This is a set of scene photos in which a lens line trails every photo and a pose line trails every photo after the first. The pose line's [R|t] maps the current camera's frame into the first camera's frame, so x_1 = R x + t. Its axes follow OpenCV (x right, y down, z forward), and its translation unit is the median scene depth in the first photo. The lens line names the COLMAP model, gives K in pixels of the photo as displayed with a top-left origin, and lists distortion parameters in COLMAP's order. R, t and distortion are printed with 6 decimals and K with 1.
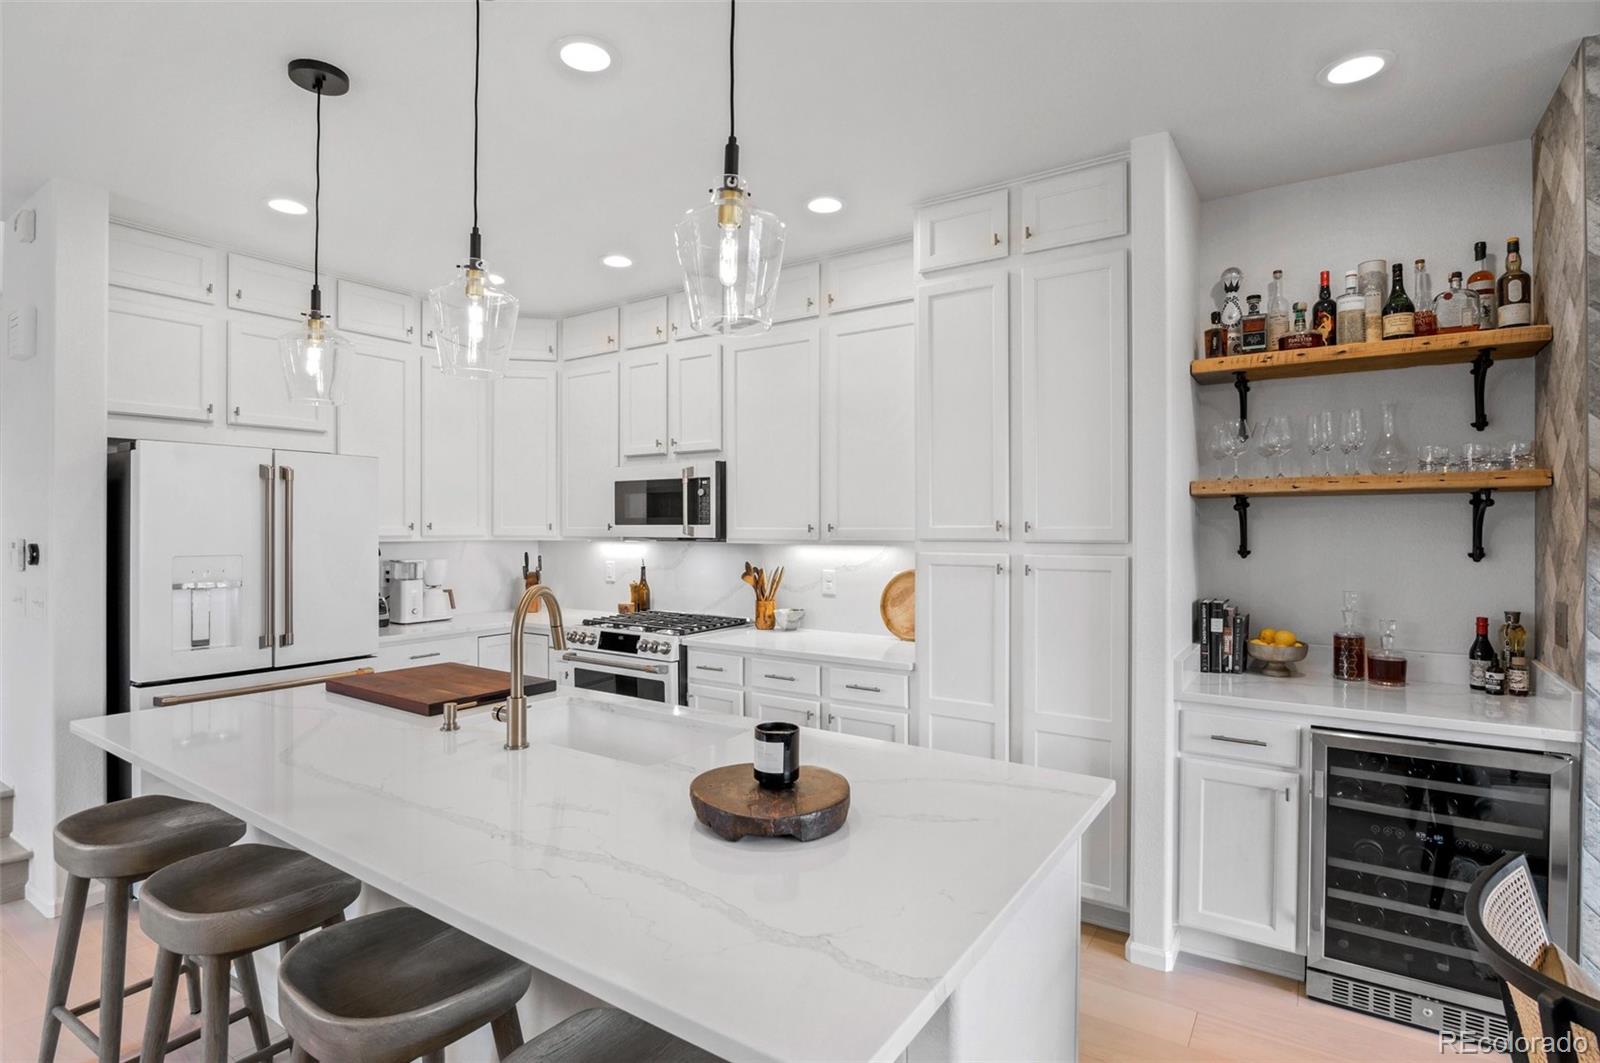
lens RADIAL K [[800.4, 0, 800.0], [0, 800.4, 531.5], [0, 0, 1]] dist [-0.006575, -0.000349]
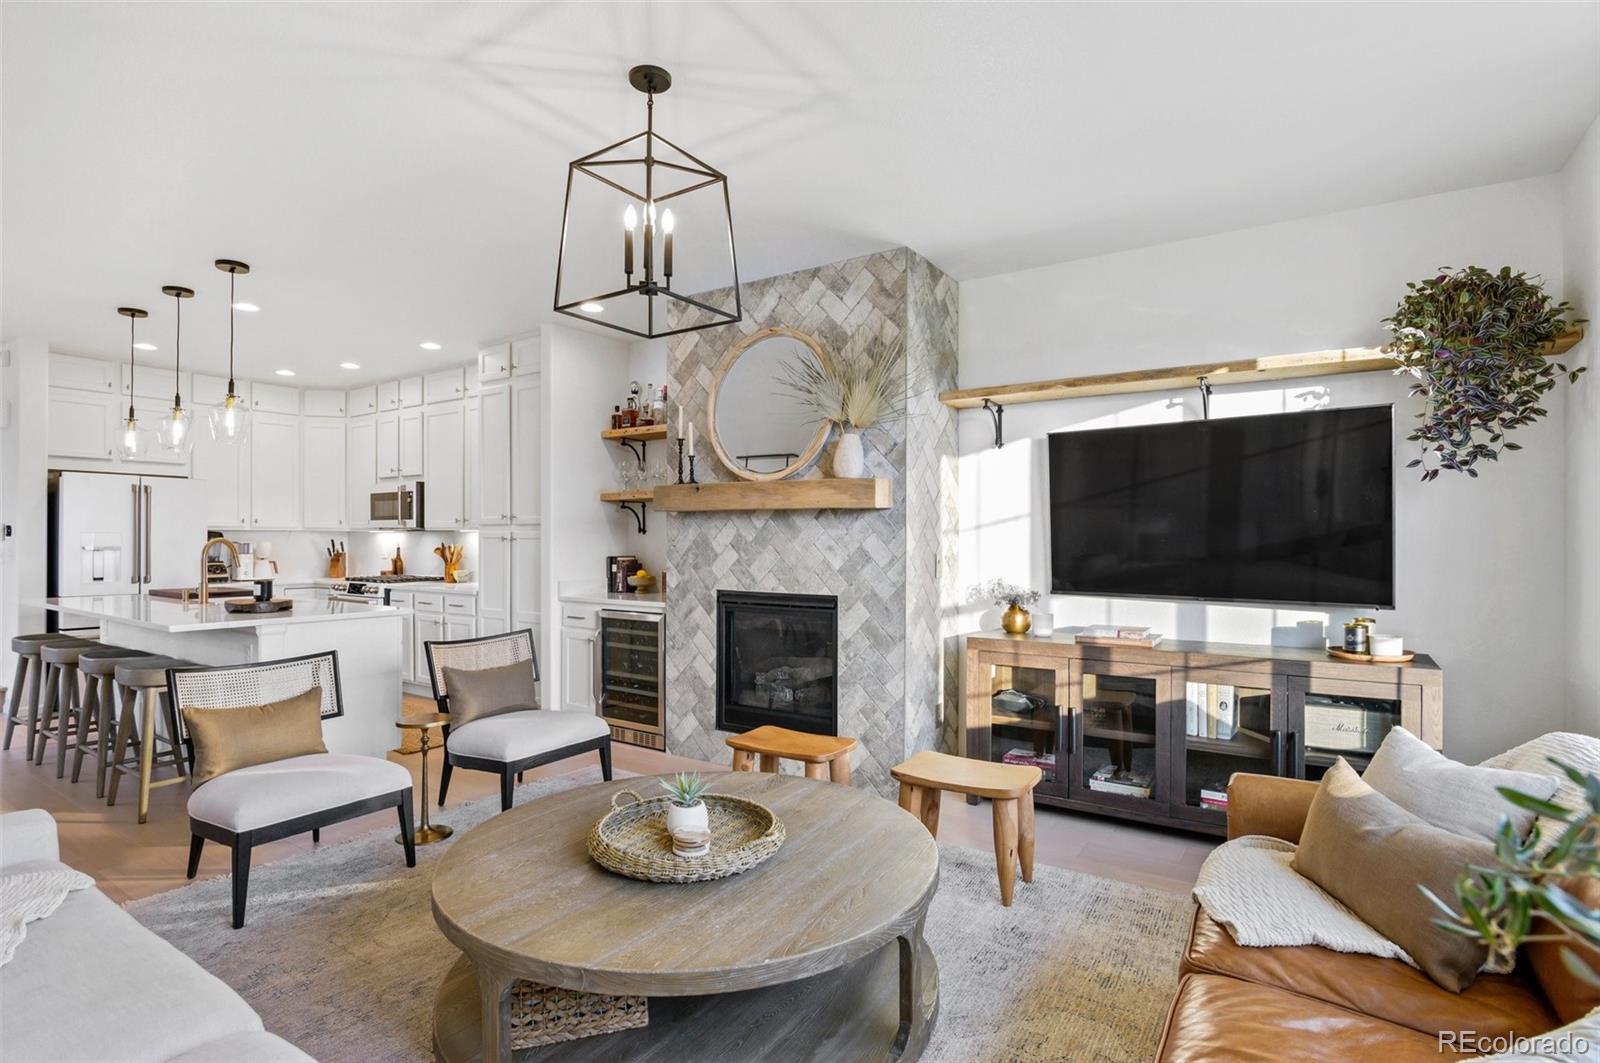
lens RADIAL K [[793.1, 0, 783.8], [0, 793.1, 539.0], [0, 0, 1]] dist [-0.001314, -0.000414]
pose [[0.999942, 0.001394, -0.010682, 0.737680], [-0.001445, 0.999988, -0.004776, 0.043077], [0.010676, 0.004791, 0.999932, -0.708703]]
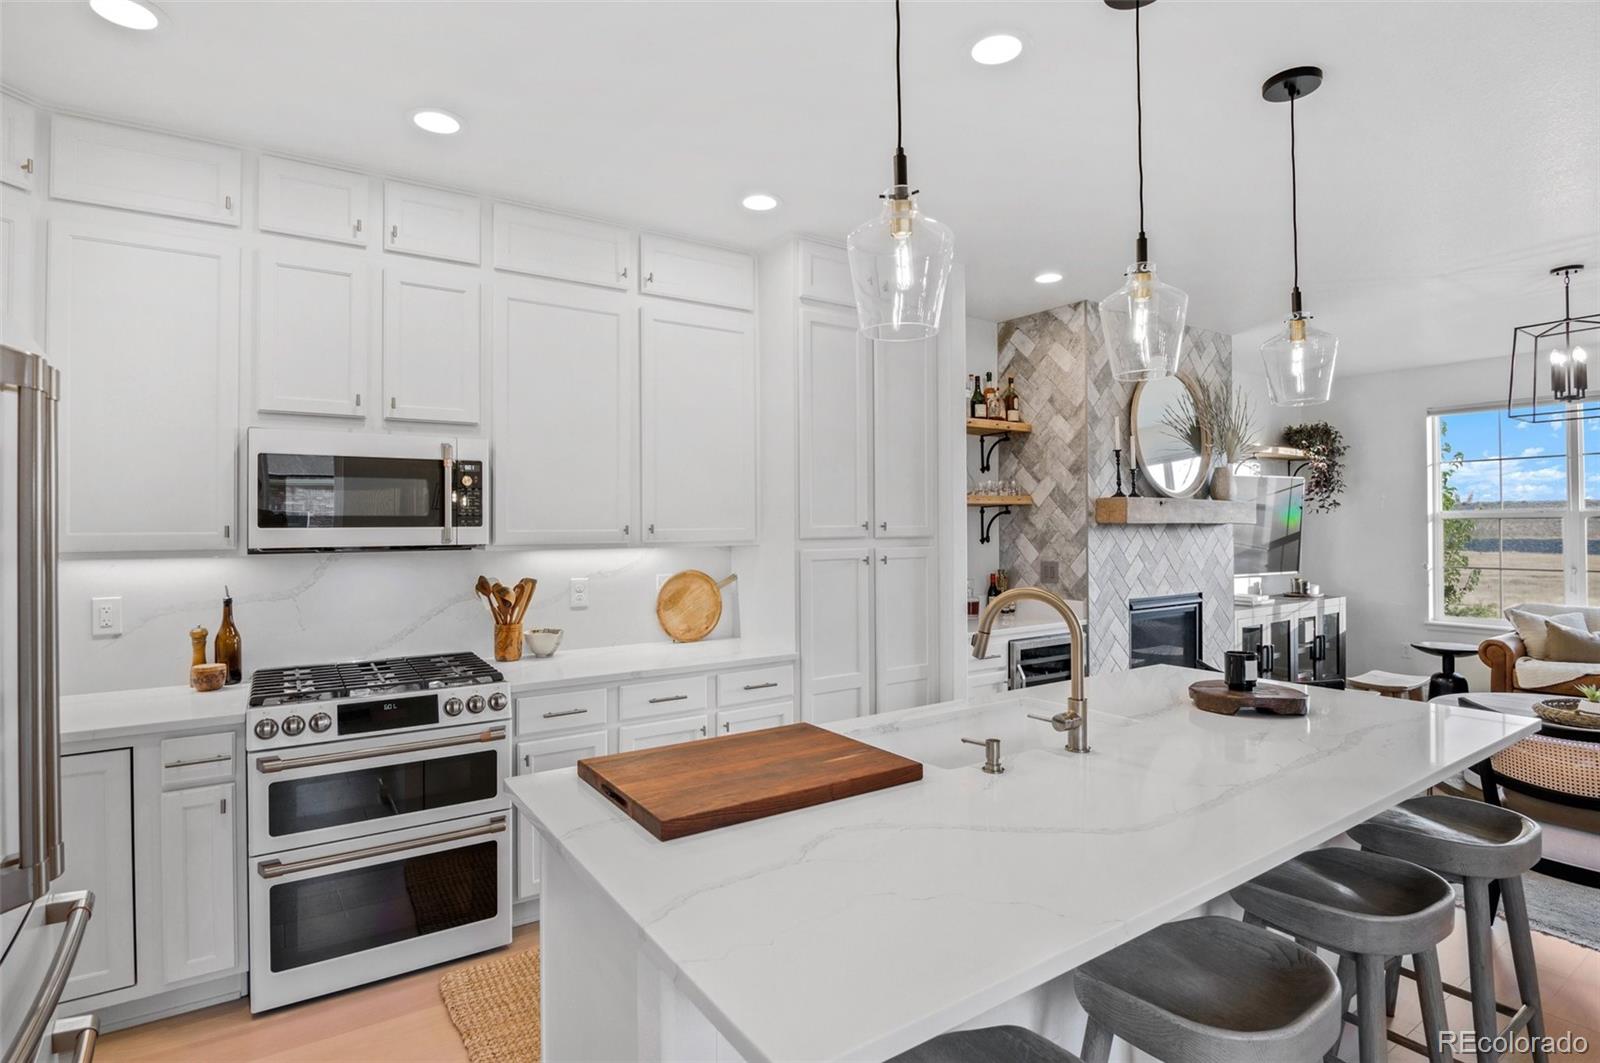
lens RADIAL K [[800.9, 0, 798.8], [0, 800.9, 520.1], [0, 0, 1]] dist [0.000295, 0.000313]
pose [[0.376742, 0.004546, 0.926307, -0.731156], [0.012215, 0.999877, -0.009875, -0.003601], [-0.926238, 0.015035, 0.376640, 0.492857]]
